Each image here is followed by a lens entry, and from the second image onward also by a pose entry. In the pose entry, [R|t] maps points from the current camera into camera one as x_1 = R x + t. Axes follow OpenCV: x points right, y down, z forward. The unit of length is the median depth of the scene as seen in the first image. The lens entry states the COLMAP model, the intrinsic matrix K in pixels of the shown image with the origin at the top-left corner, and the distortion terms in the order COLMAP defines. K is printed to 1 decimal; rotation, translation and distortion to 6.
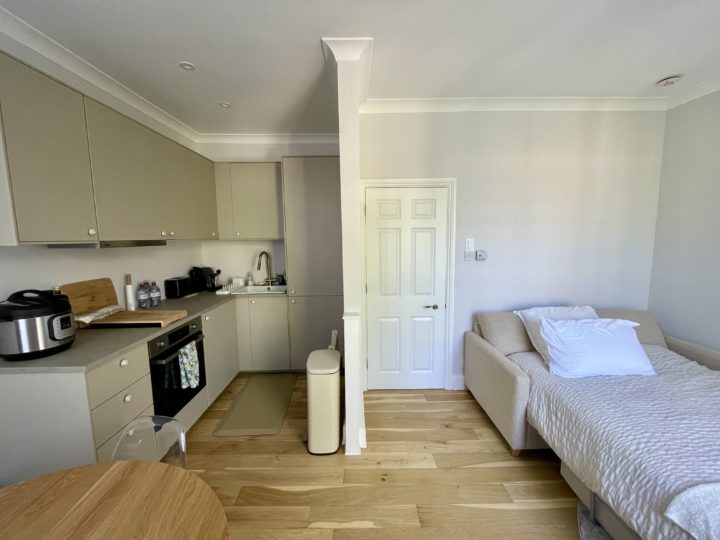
lens RADIAL K [[288.6, 0, 360.0], [0, 288.6, 270.0], [0, 0, 1]] dist [-0.000116, 0.000020]
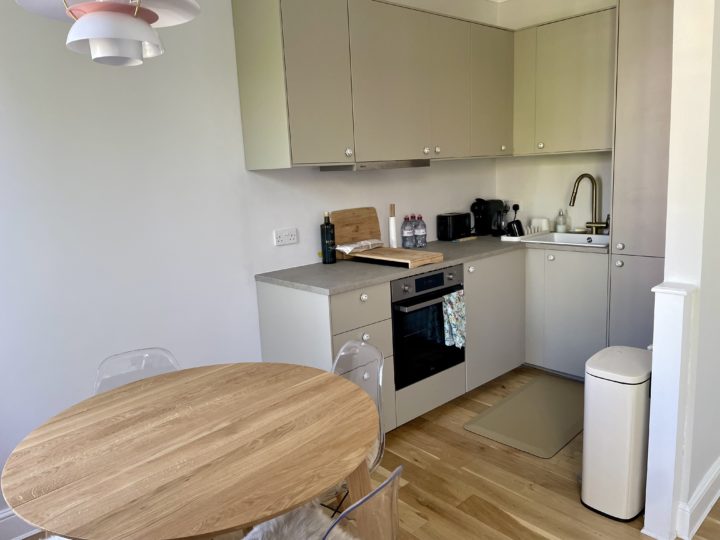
lens RADIAL K [[540.2, 0, 358.9], [0, 540.2, 256.3], [0, 0, 1]] dist [0.035963, -0.004477]
pose [[0.665200, 0.094619, -0.740646, 0.288753], [-0.039528, 0.995010, 0.091613, 0.028231], [0.745618, -0.031664, 0.665621, -0.091768]]
